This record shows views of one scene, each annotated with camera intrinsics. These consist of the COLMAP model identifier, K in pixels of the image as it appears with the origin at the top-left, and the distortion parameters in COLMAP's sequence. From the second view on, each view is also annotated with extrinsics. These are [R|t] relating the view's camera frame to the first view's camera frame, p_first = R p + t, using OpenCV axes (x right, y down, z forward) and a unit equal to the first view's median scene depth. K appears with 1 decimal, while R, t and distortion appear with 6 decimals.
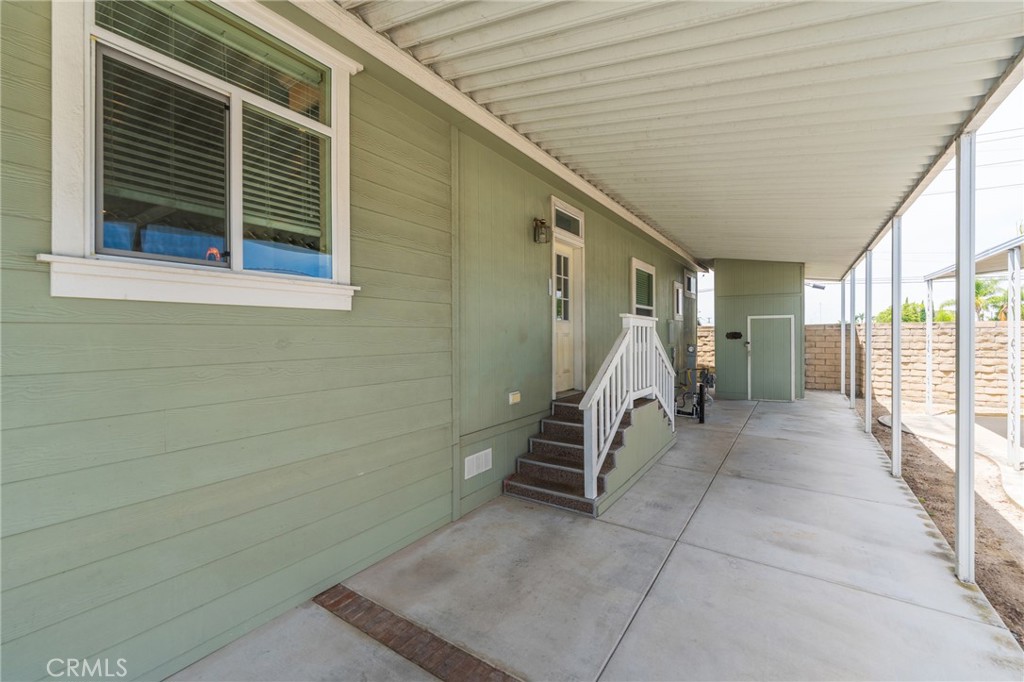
lens RADIAL K [[417.2, 0, 519.6], [0, 417.2, 336.3], [0, 0, 1]] dist [-0.004857, 0.001093]
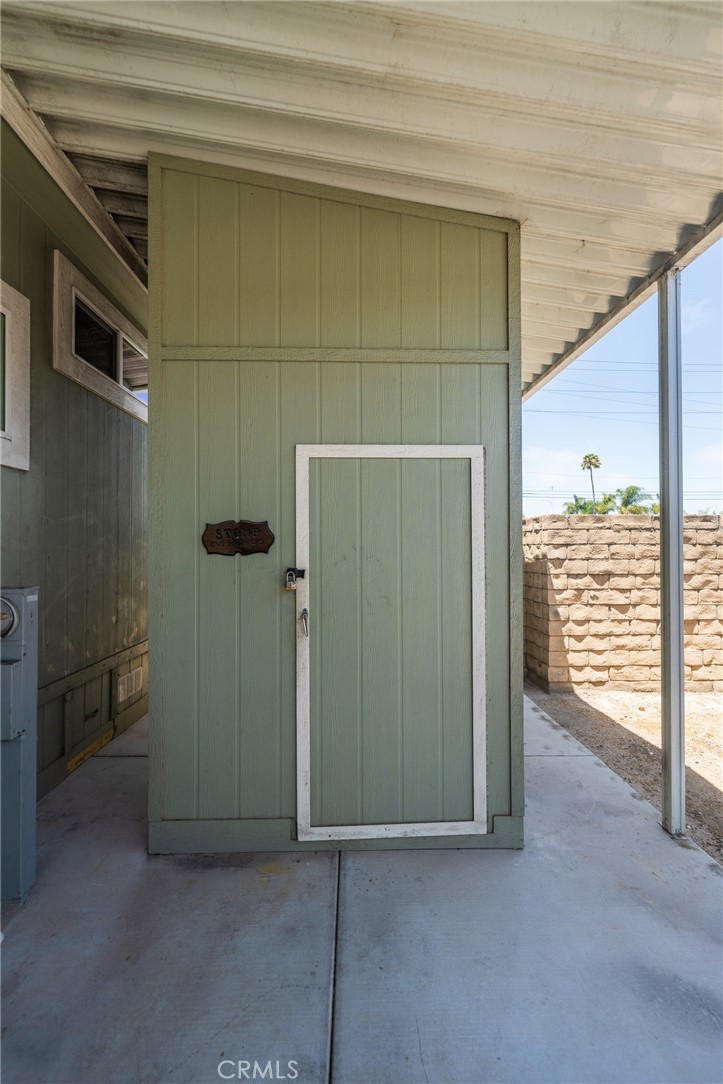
lens RADIAL K [[441.6, 0, 363.2], [0, 441.6, 544.1], [0, 0, 1]] dist [-0.004857, 0.001093]
pose [[0.820516, 0.007449, 0.571575, 0.435708], [-0.001813, 0.999944, -0.010429, 0.003563], [-0.571621, 0.007521, 0.820483, 0.777747]]
